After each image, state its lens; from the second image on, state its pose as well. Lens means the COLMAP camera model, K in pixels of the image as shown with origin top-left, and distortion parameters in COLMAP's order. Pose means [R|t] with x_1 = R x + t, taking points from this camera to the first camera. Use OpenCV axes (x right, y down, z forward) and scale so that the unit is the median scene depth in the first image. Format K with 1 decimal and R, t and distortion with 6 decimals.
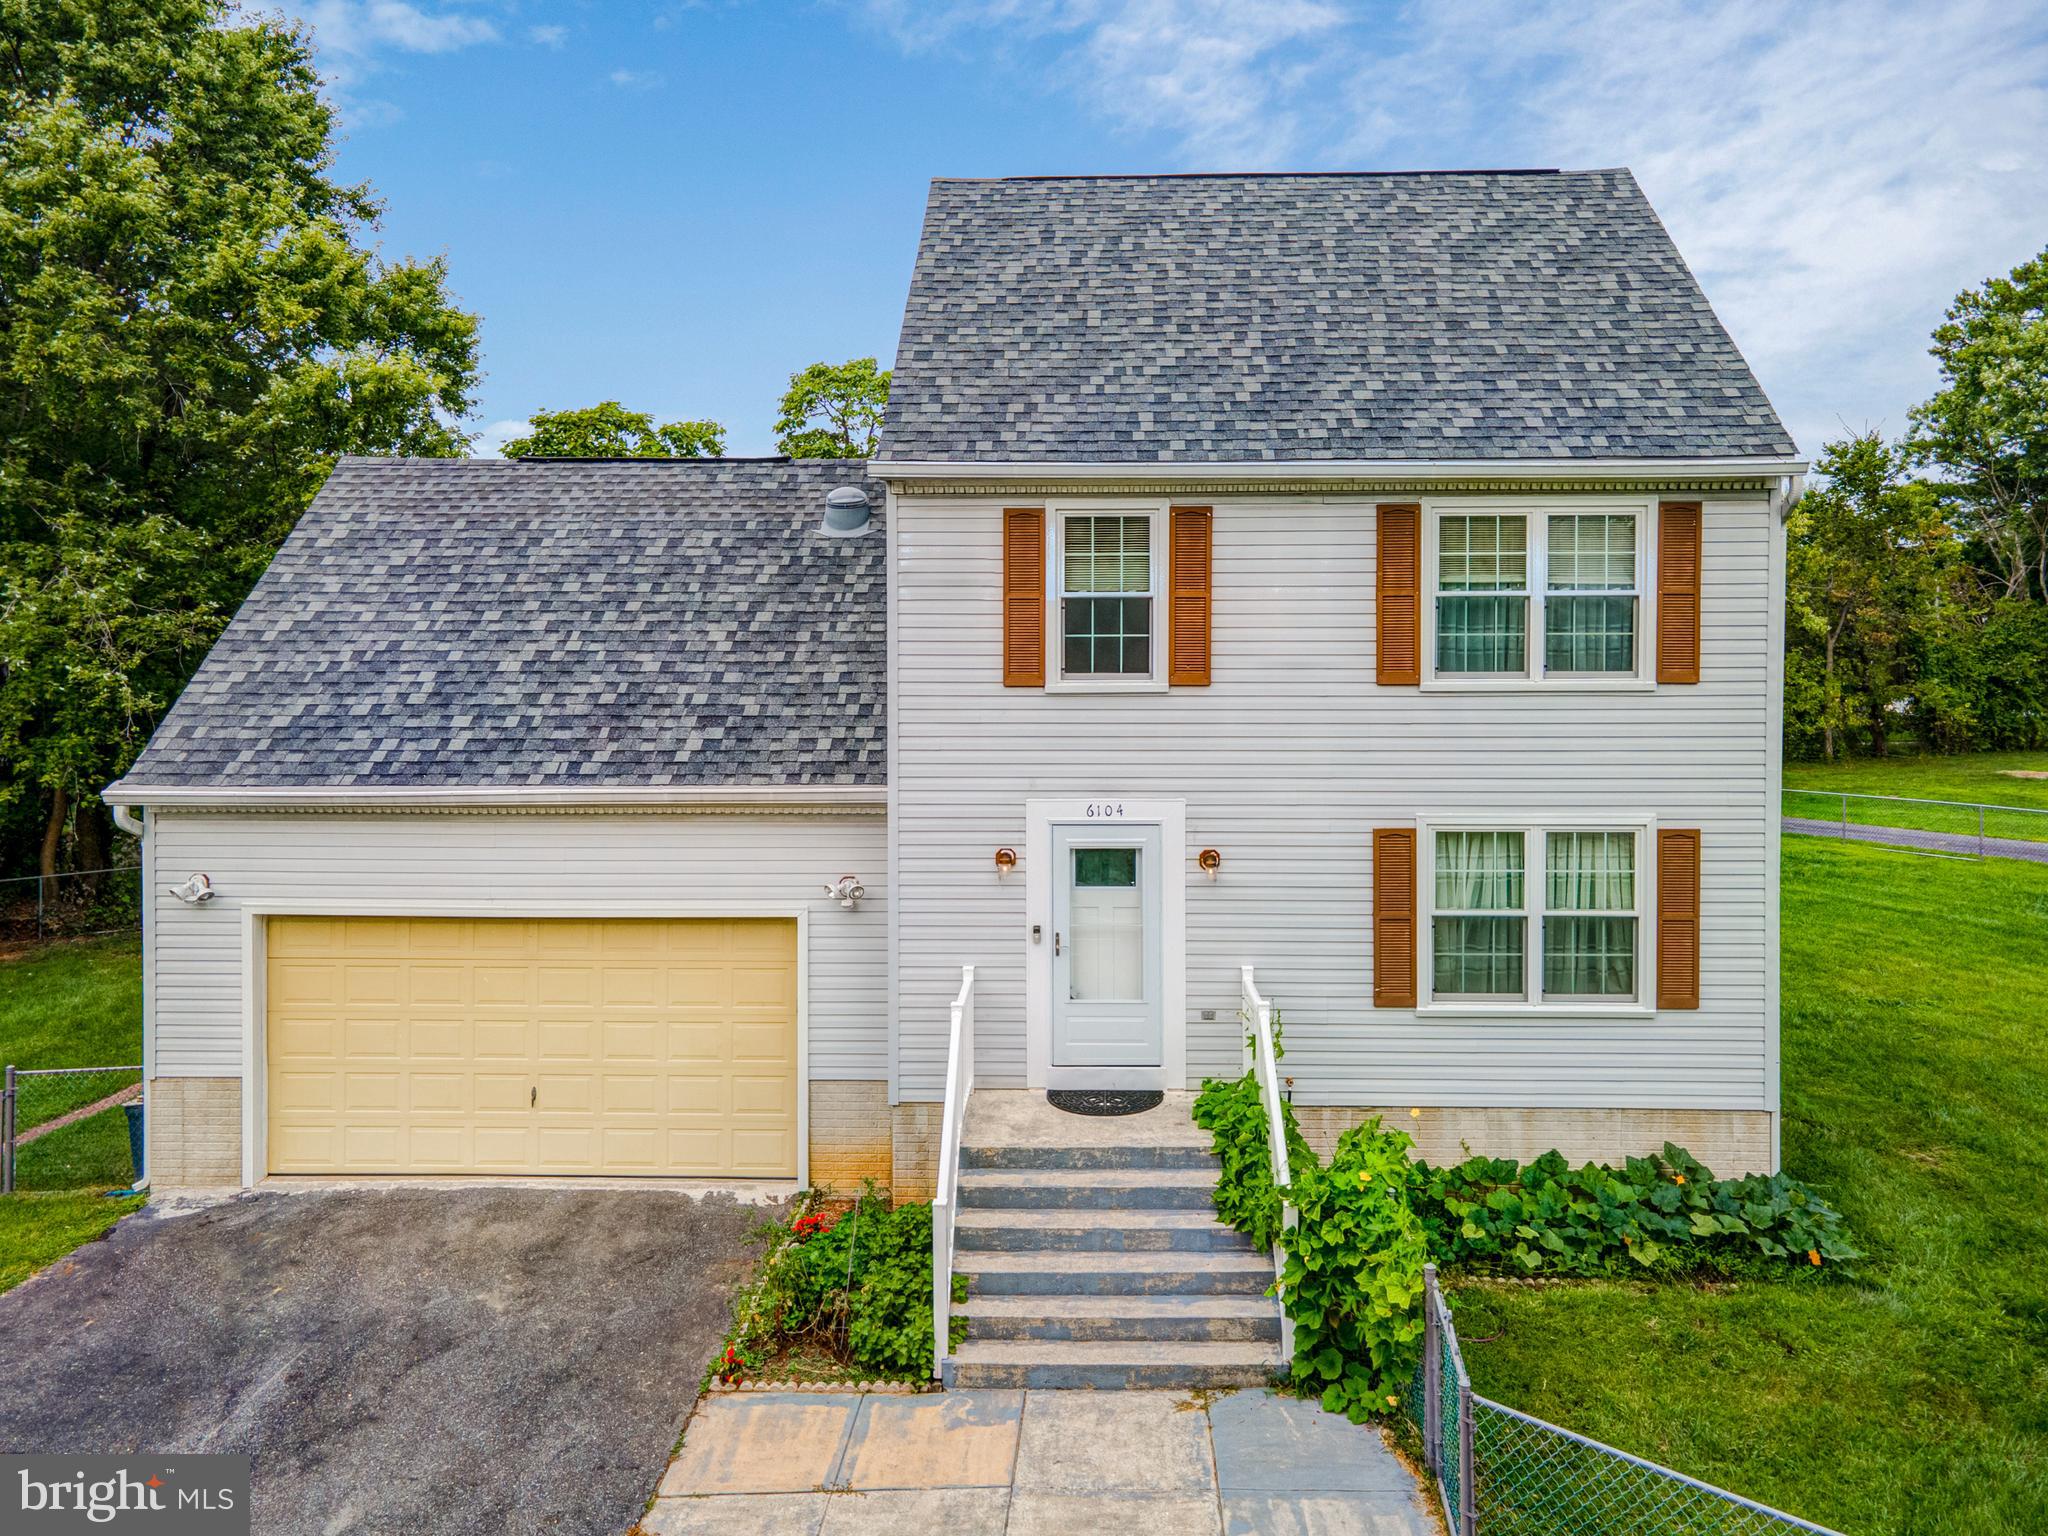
lens RADIAL K [[1523.0, 0, 1019.8], [0, 1523.0, 696.1], [0, 0, 1]] dist [0.000167, 0.049102]
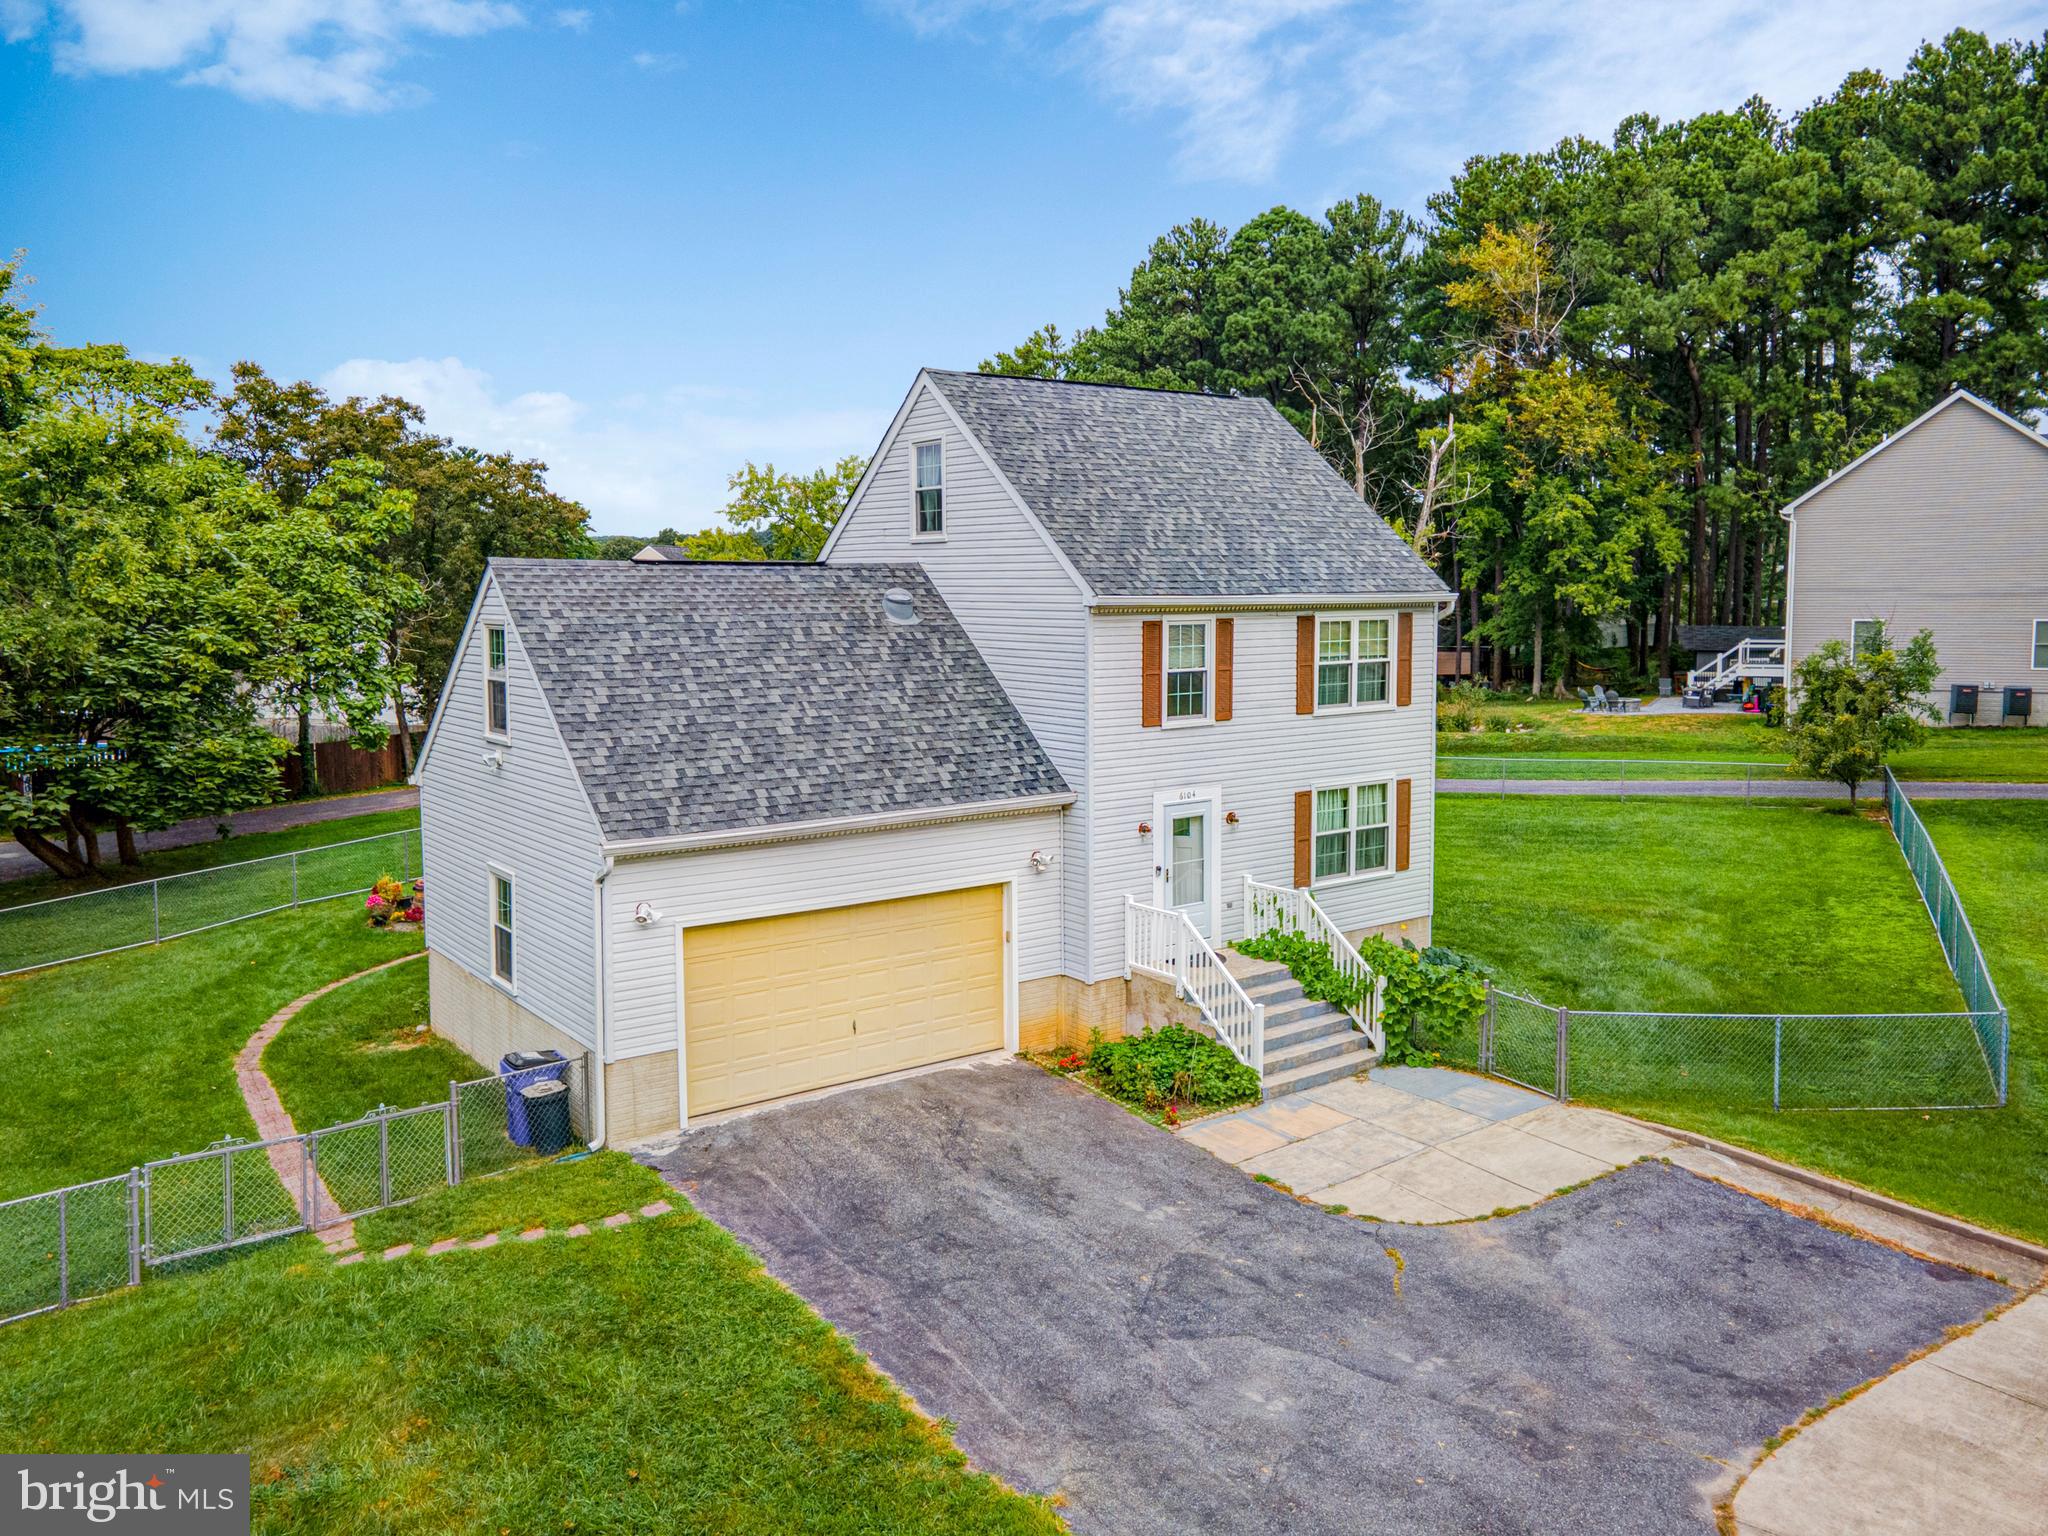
lens RADIAL K [[1494.6, 0, 1018.7], [0, 1494.6, 768.8], [0, 0, 1]] dist [0.003474, 0.062306]
pose [[0.791494, -0.074184, 0.606658, -1.122595], [0.030072, 0.996131, 0.082576, -0.100345], [-0.610437, -0.047115, 0.790662, -0.218939]]
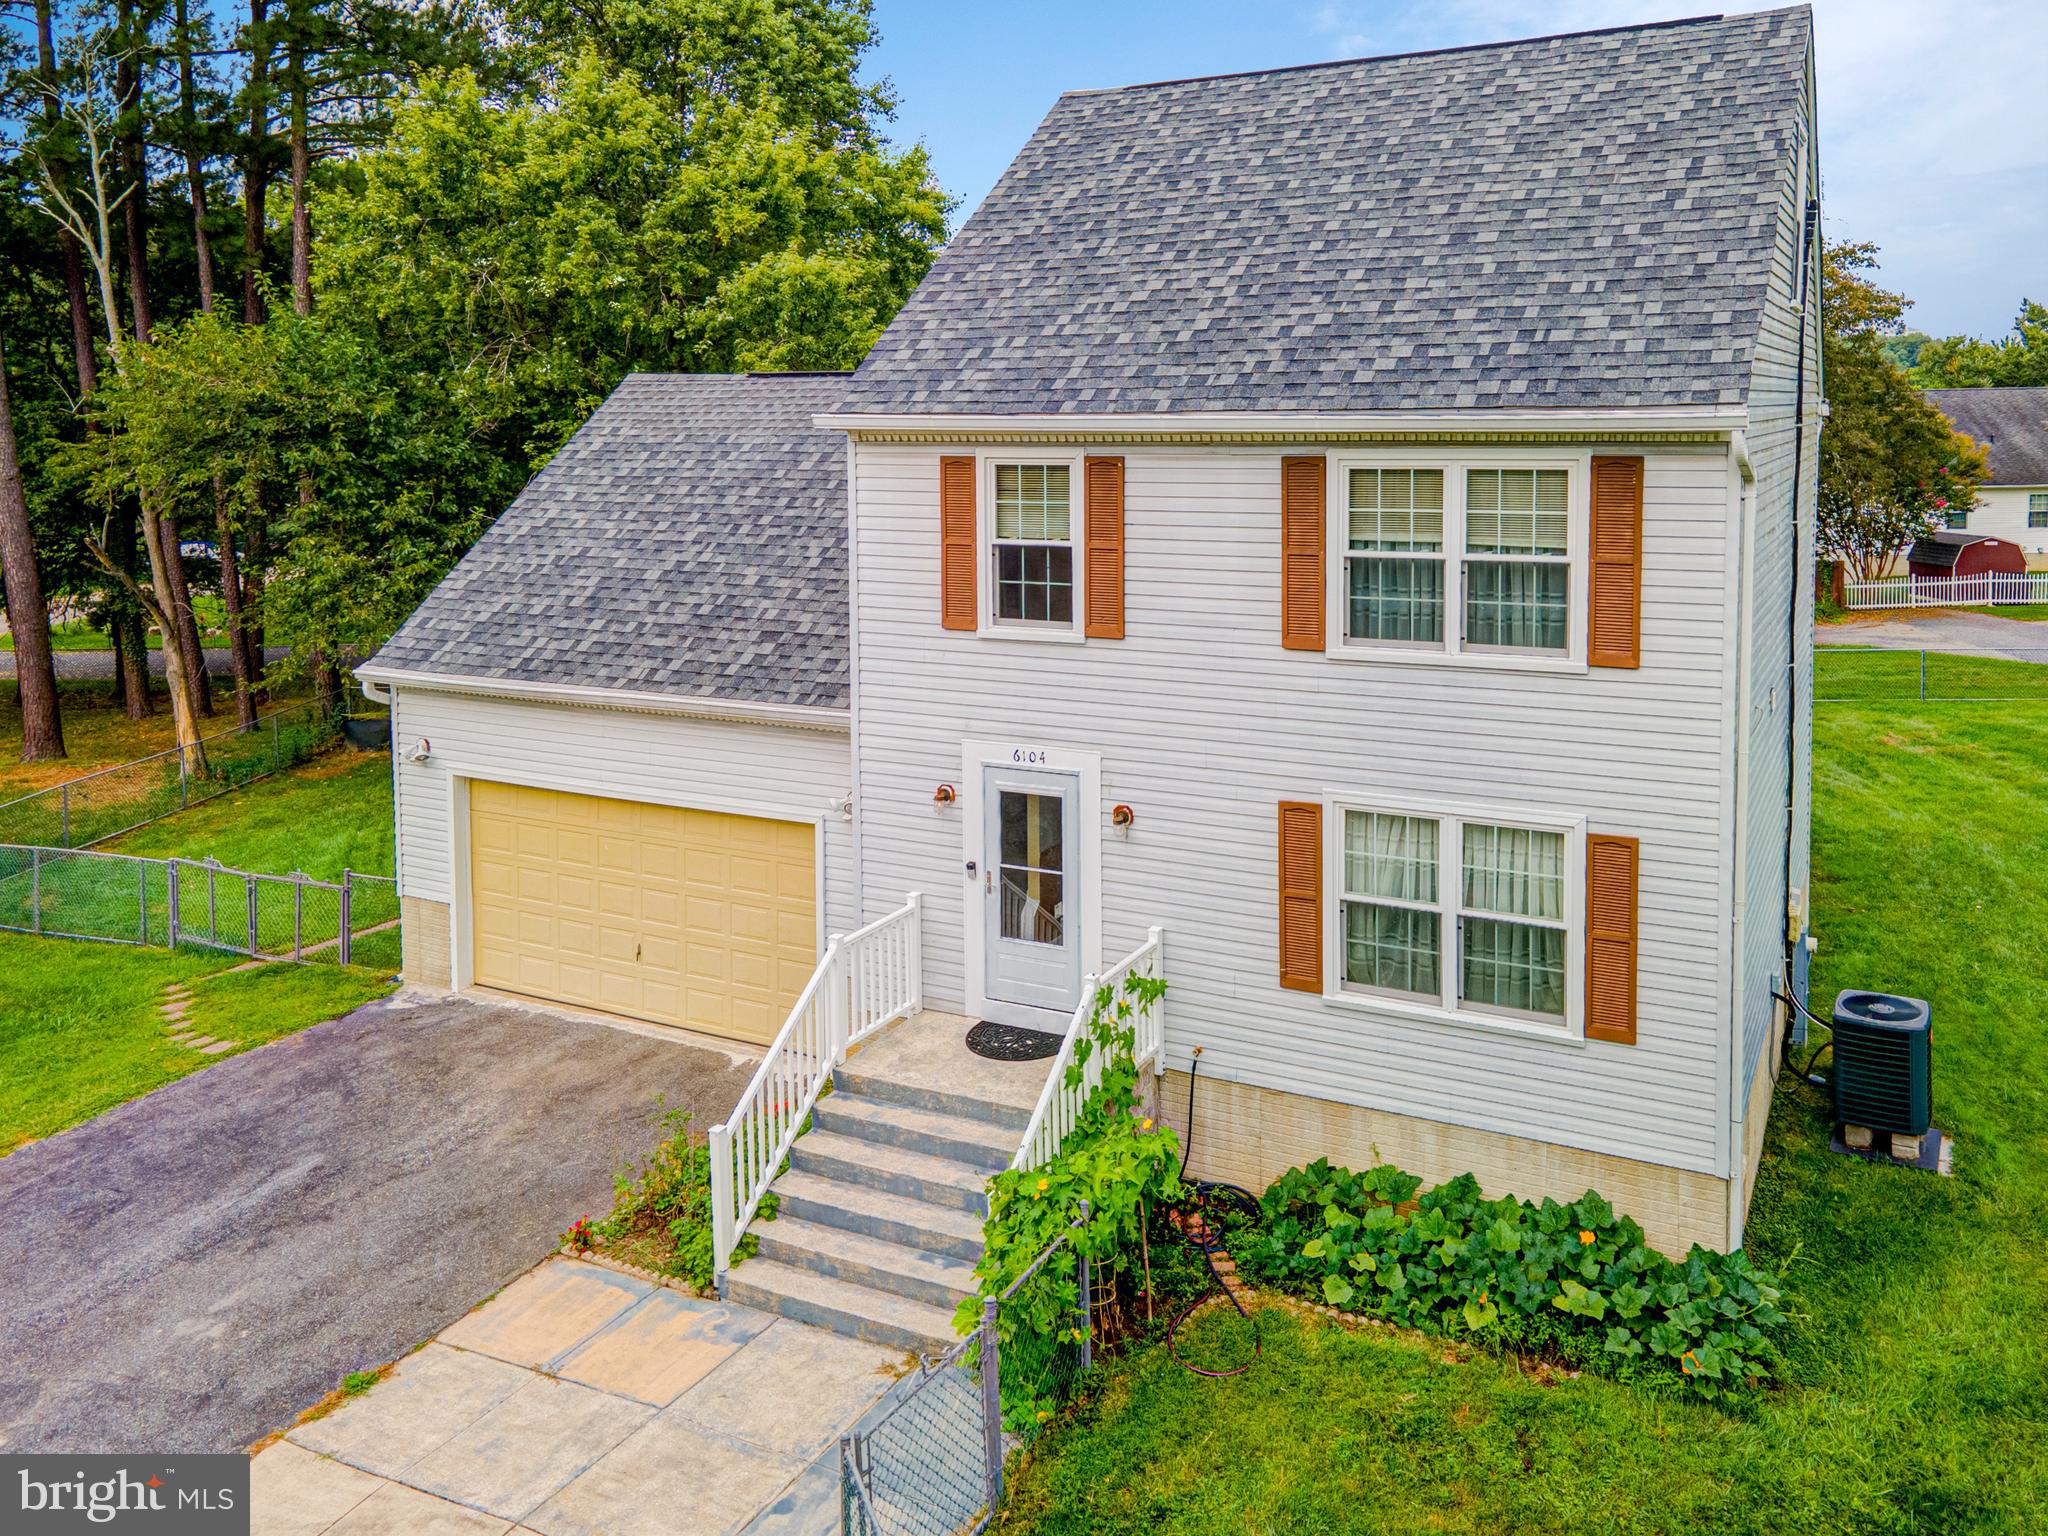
lens RADIAL K [[1504.3, 0, 1153.0], [0, 1504.3, 539.6], [0, 0, 1]] dist [0.004747, 0.006173]
pose [[0.918090, 0.028425, -0.395350, 0.522693], [-0.014769, 0.999186, 0.037545, -0.107090], [0.396096, -0.028631, 0.917763, 0.123201]]
